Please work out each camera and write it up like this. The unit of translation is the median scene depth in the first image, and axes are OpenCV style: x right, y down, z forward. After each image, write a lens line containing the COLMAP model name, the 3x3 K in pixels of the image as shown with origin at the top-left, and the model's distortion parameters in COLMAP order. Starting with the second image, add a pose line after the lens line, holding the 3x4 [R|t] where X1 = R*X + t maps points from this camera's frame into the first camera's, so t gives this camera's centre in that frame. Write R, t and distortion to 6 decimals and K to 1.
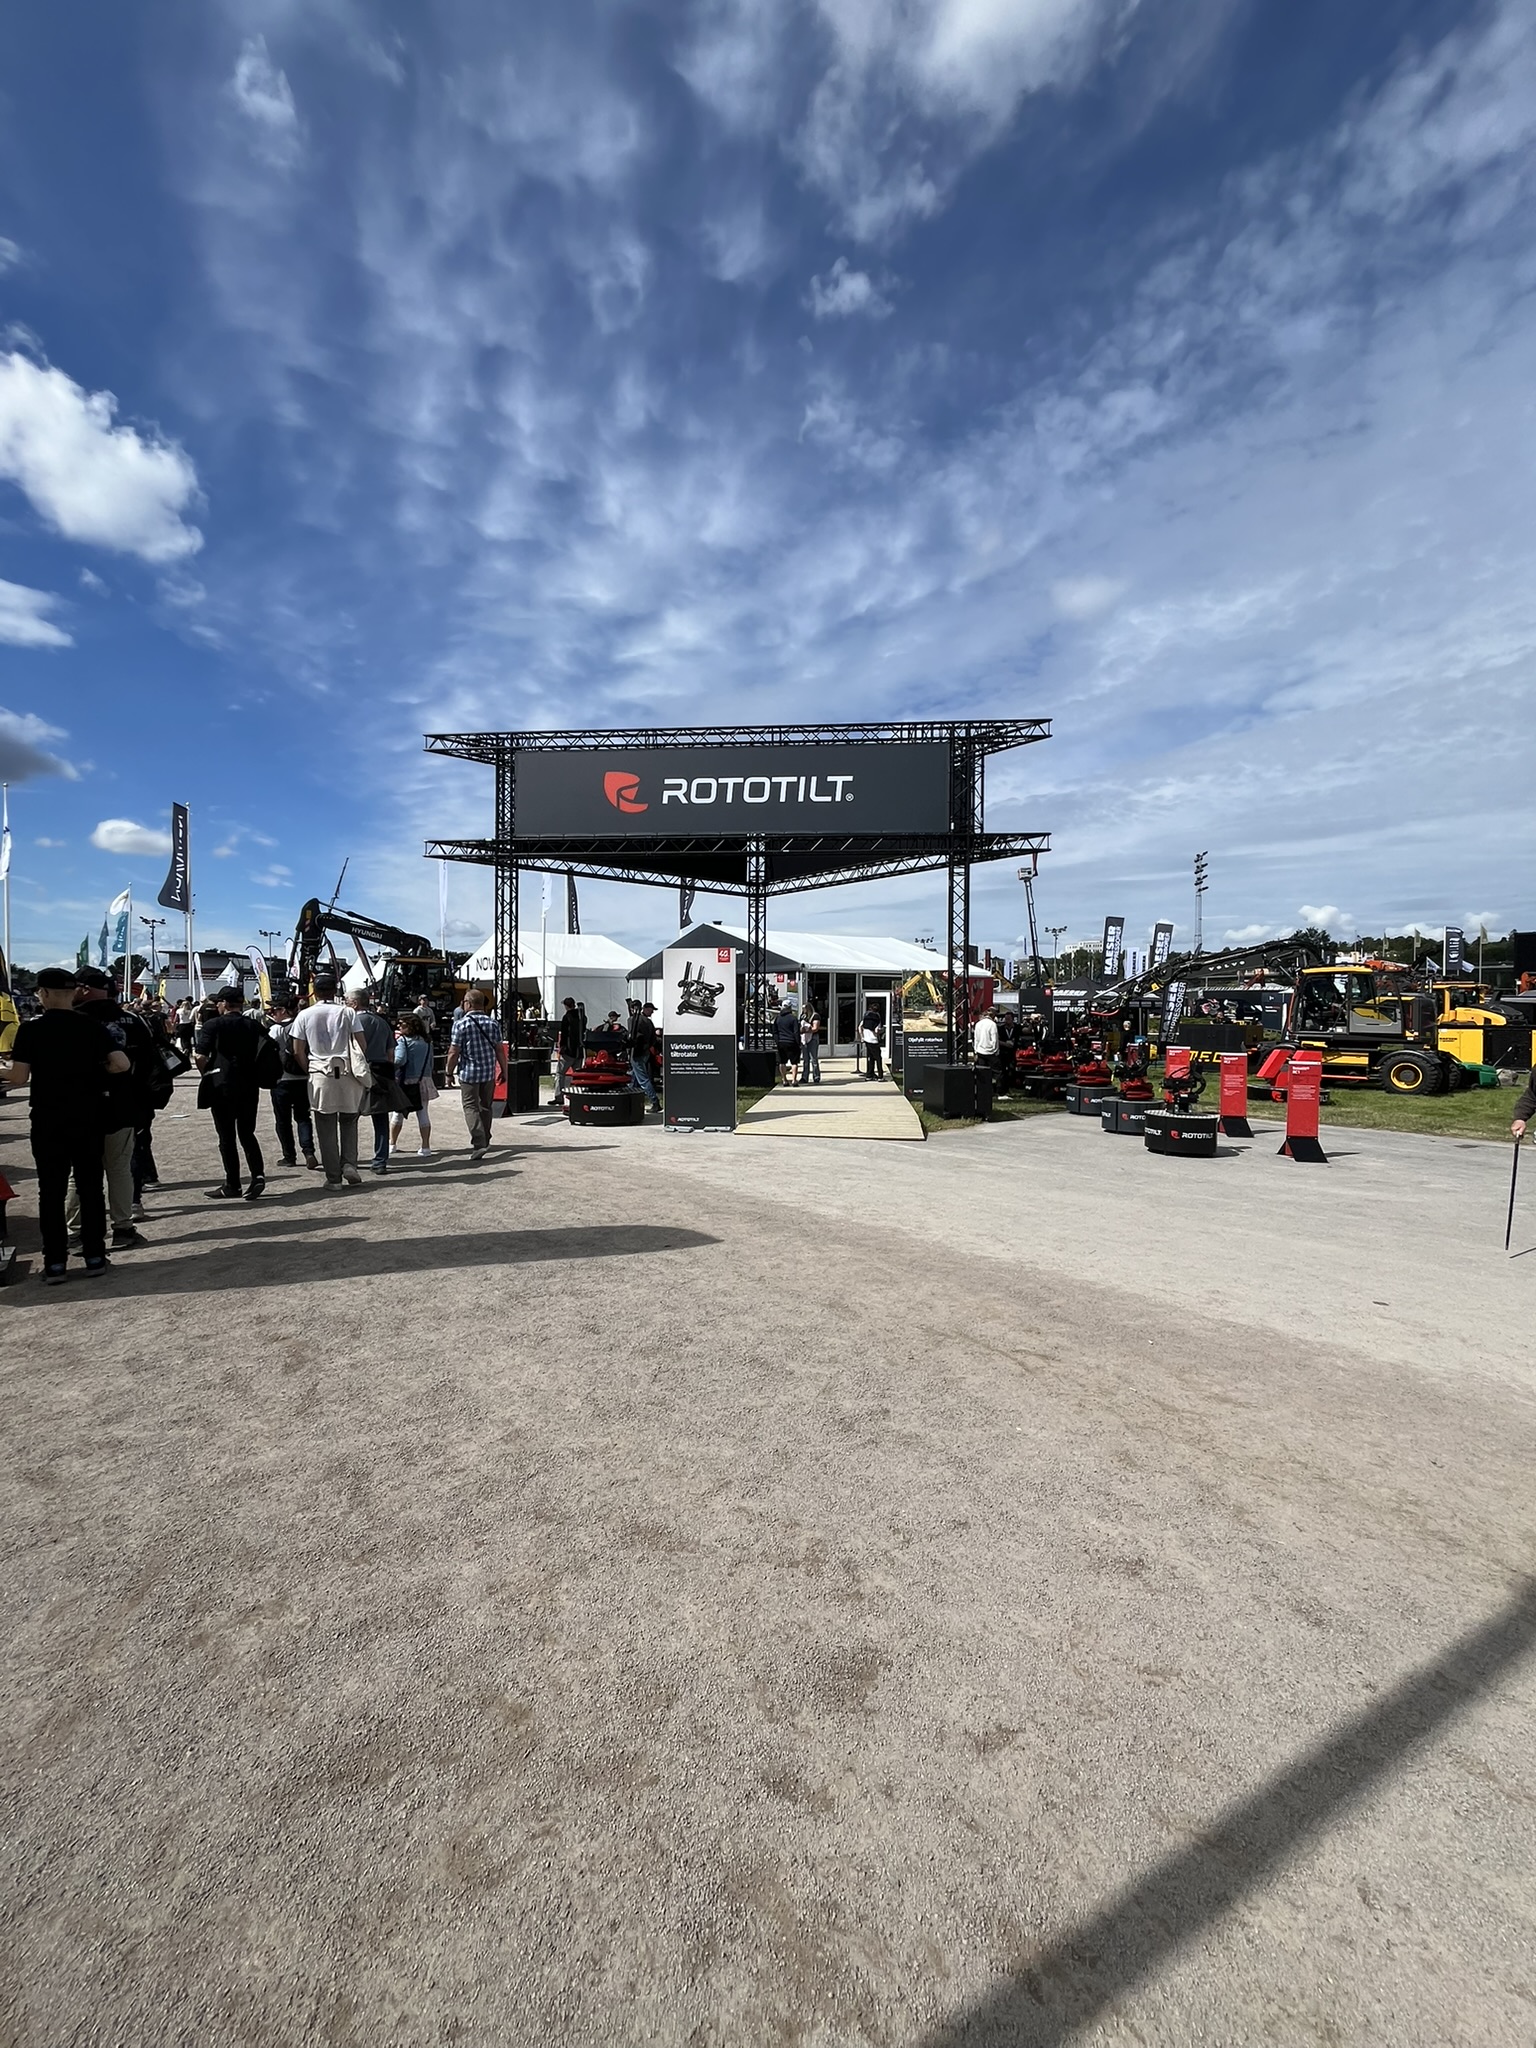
lens RADIAL K [[814.2, 0, 773.4], [0, 814.2, 994.4], [0, 0, 1]] dist [-0.025518, -0.000015]
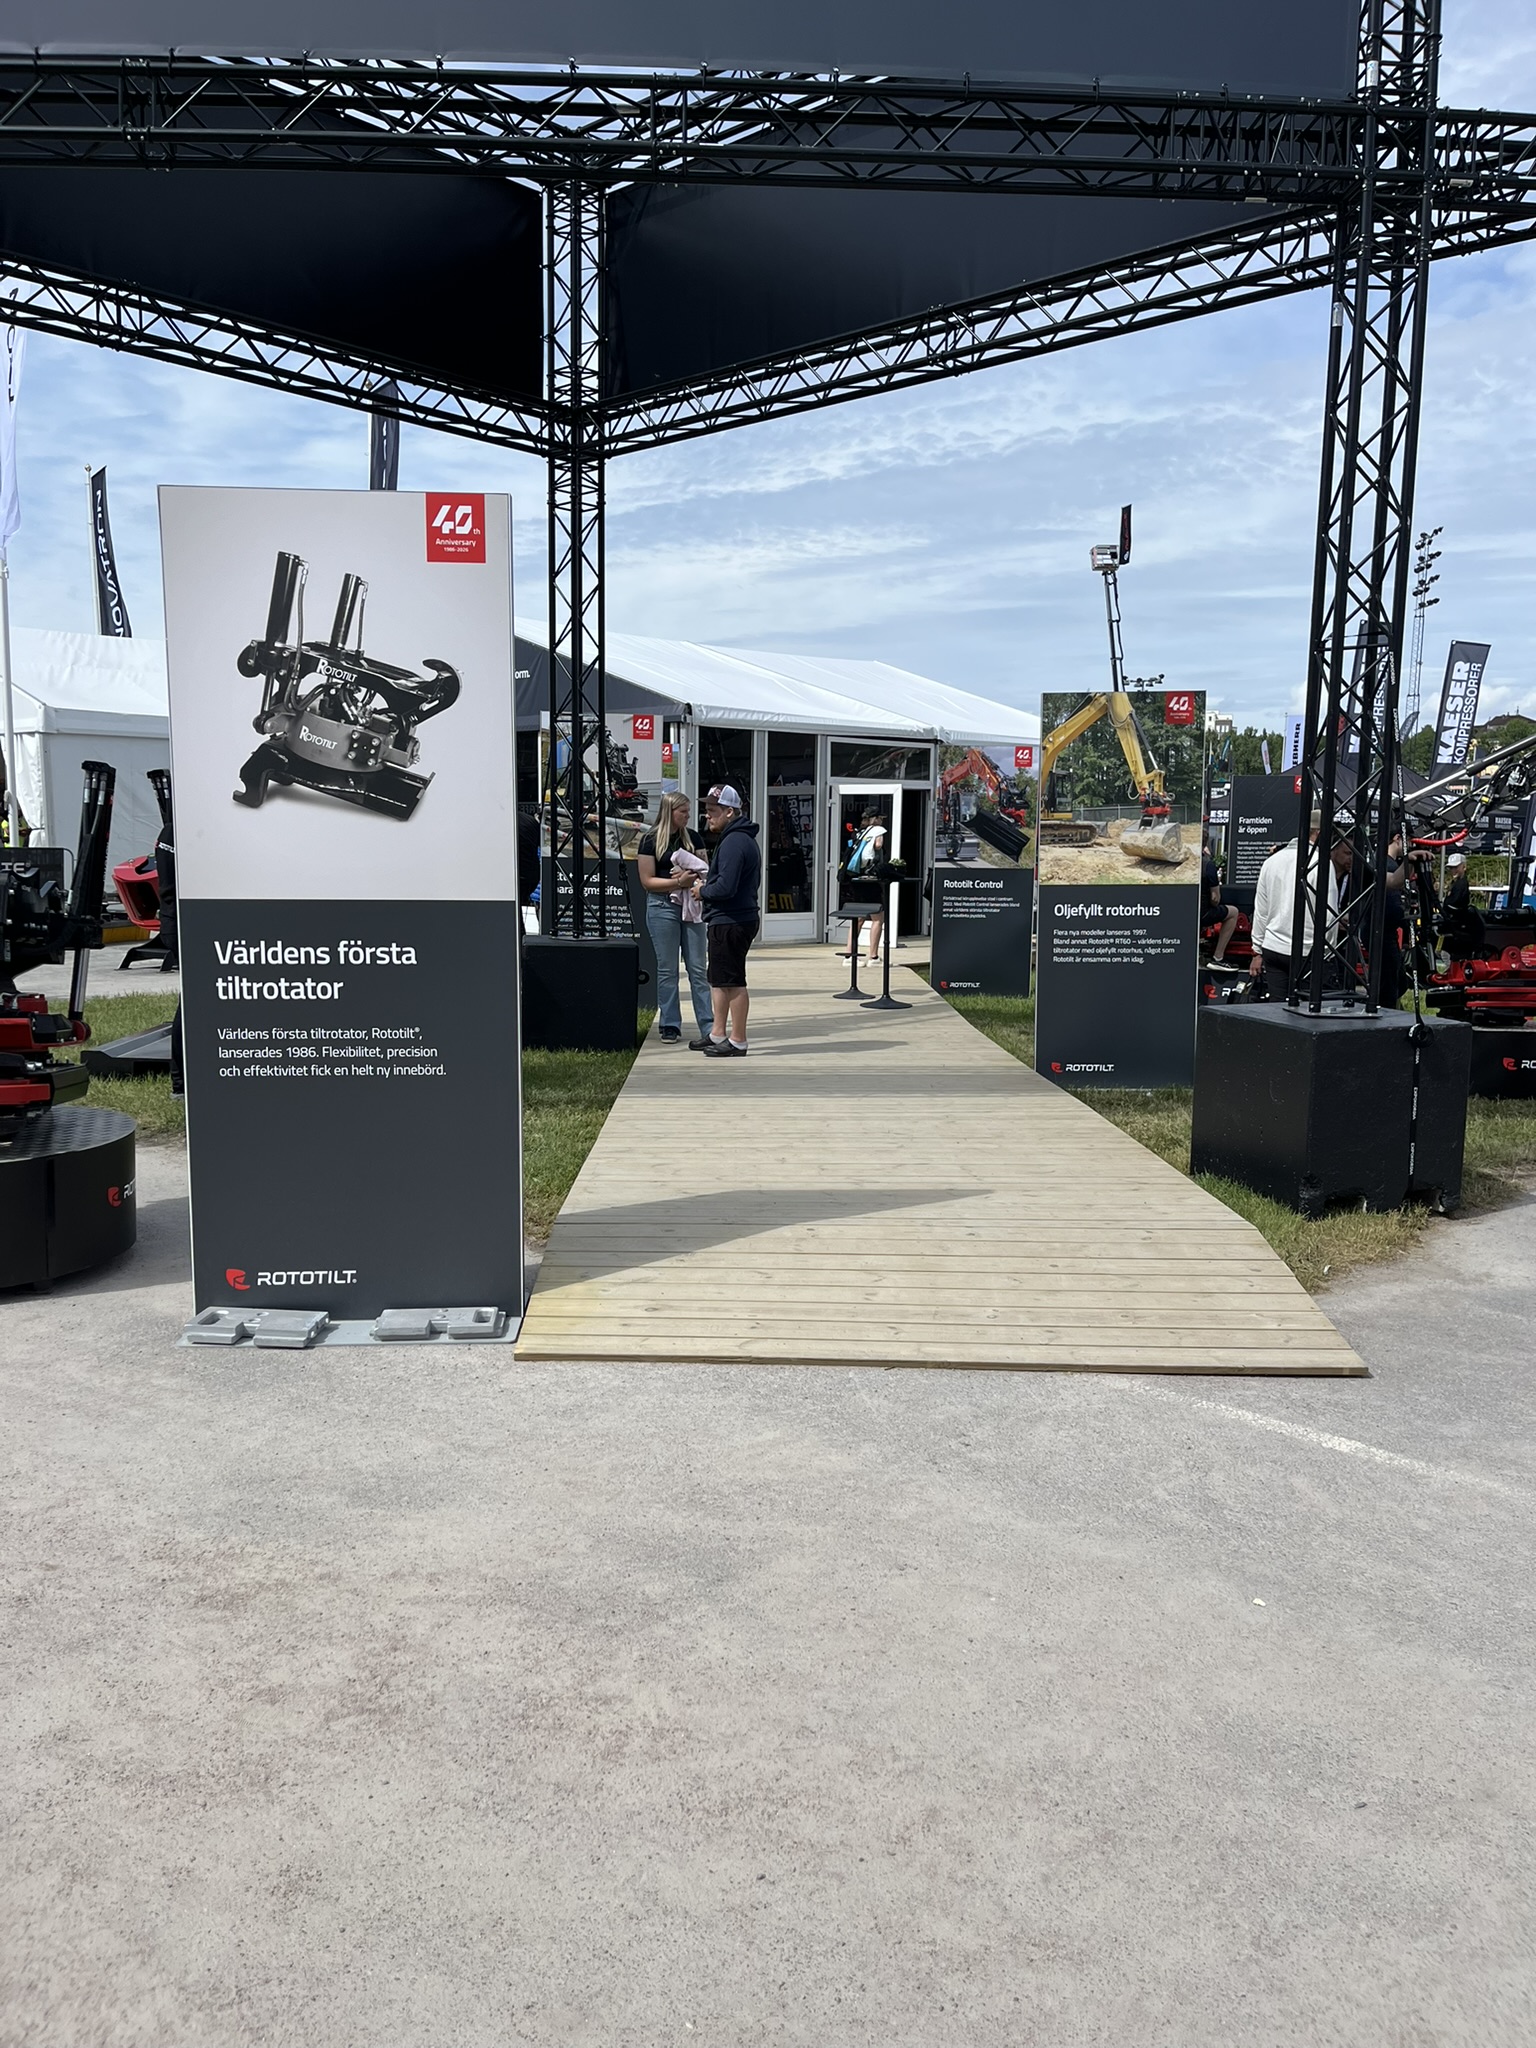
lens RADIAL K [[1556.5, 0, 768.0], [0, 1556.5, 1024.0], [0, 0, 1]] dist [0.078630, -0.097124]
pose [[0.993517, -0.006057, 0.113518, -0.022163], [-0.009631, 0.990505, 0.137137, 0.020083], [-0.113271, -0.137341, 0.984026, 0.475063]]
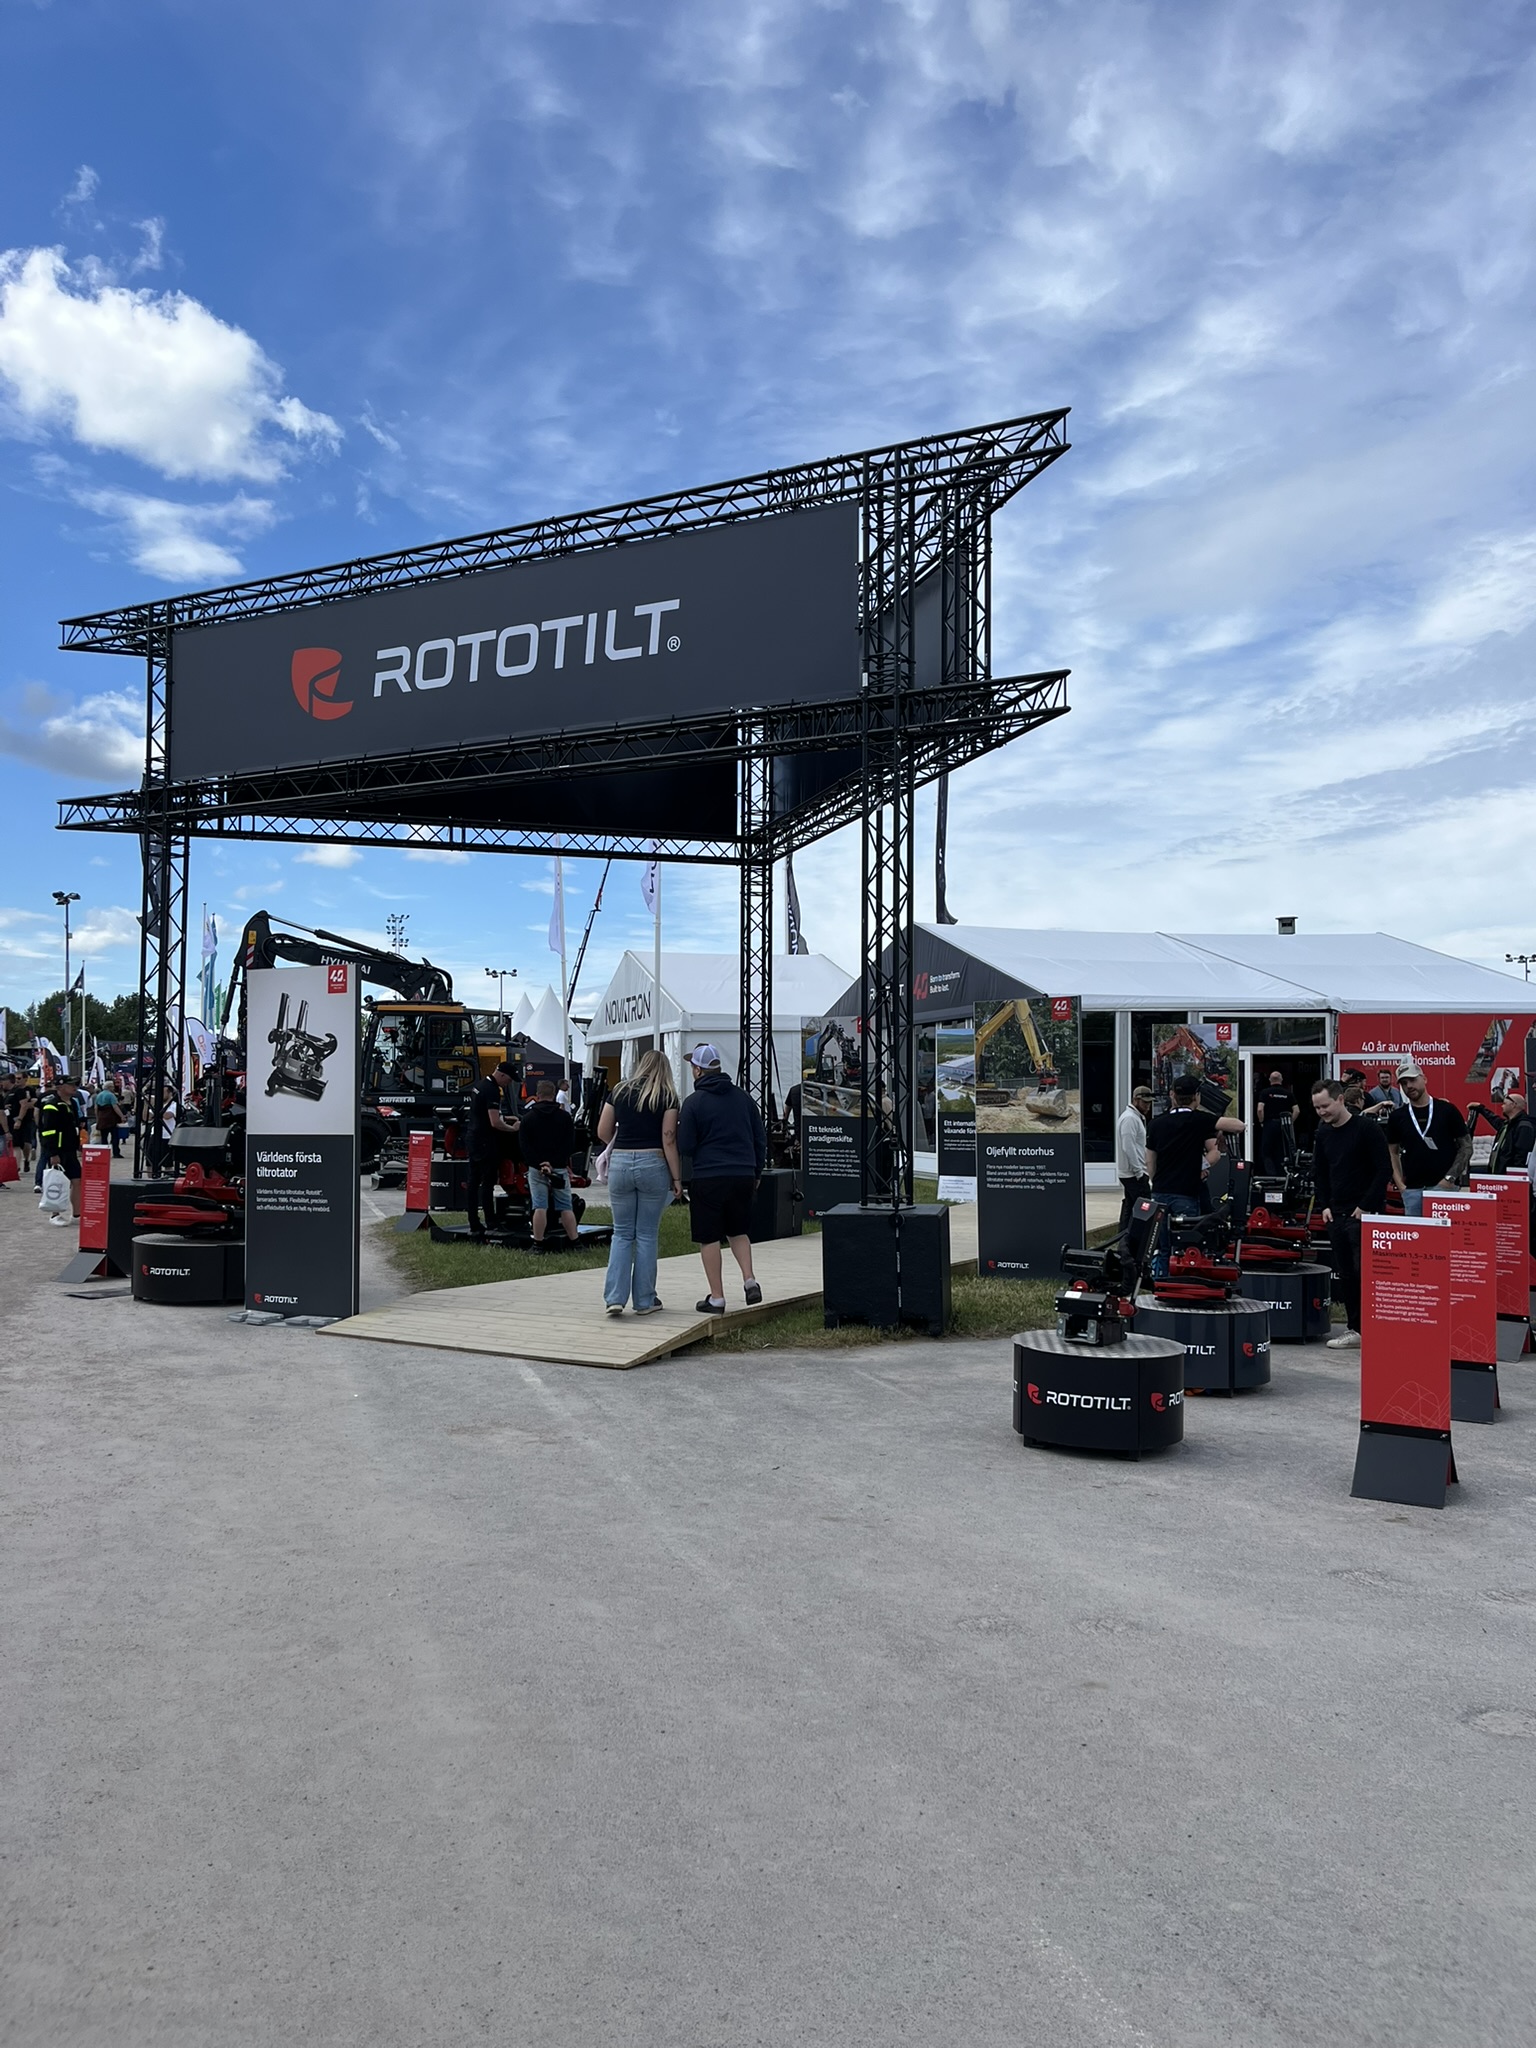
lens RADIAL K [[1556.5, 0, 768.0], [0, 1556.5, 1024.0], [0, 0, 1]] dist [0.078630, -0.097124]
pose [[0.916053, -0.023439, -0.400372, 0.490598], [0.012432, 0.999471, -0.030068, 0.011066], [0.400865, 0.022566, 0.915859, 0.171399]]
